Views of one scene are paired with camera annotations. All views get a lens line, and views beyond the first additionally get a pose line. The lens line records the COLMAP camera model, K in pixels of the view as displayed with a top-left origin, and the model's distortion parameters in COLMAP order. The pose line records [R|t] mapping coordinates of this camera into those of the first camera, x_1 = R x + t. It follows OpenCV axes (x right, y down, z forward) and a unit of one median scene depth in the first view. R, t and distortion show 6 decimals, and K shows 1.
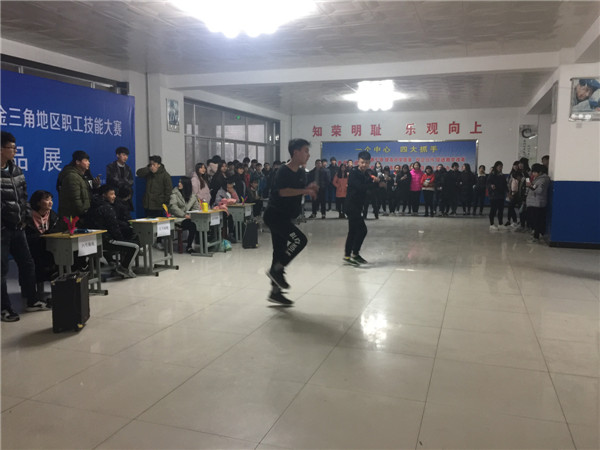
lens RADIAL K [[517.0, 0, 302.1], [0, 517.0, 225.4], [0, 0, 1]] dist [0.072930, -0.087621]
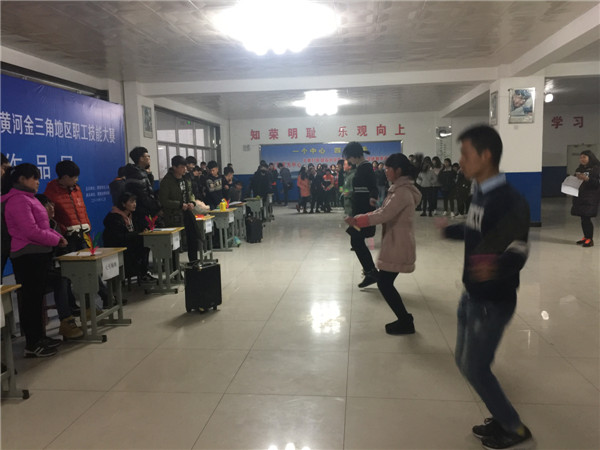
lens RADIAL K [[517.0, 0, 294.4], [0, 517.0, 226.5], [0, 0, 1]] dist [0.072930, -0.087621]
pose [[0.976127, -0.053123, 0.210604, -0.191401], [0.053566, 0.998558, 0.003602, 0.007581], [-0.210491, 0.007765, 0.977565, -0.069529]]
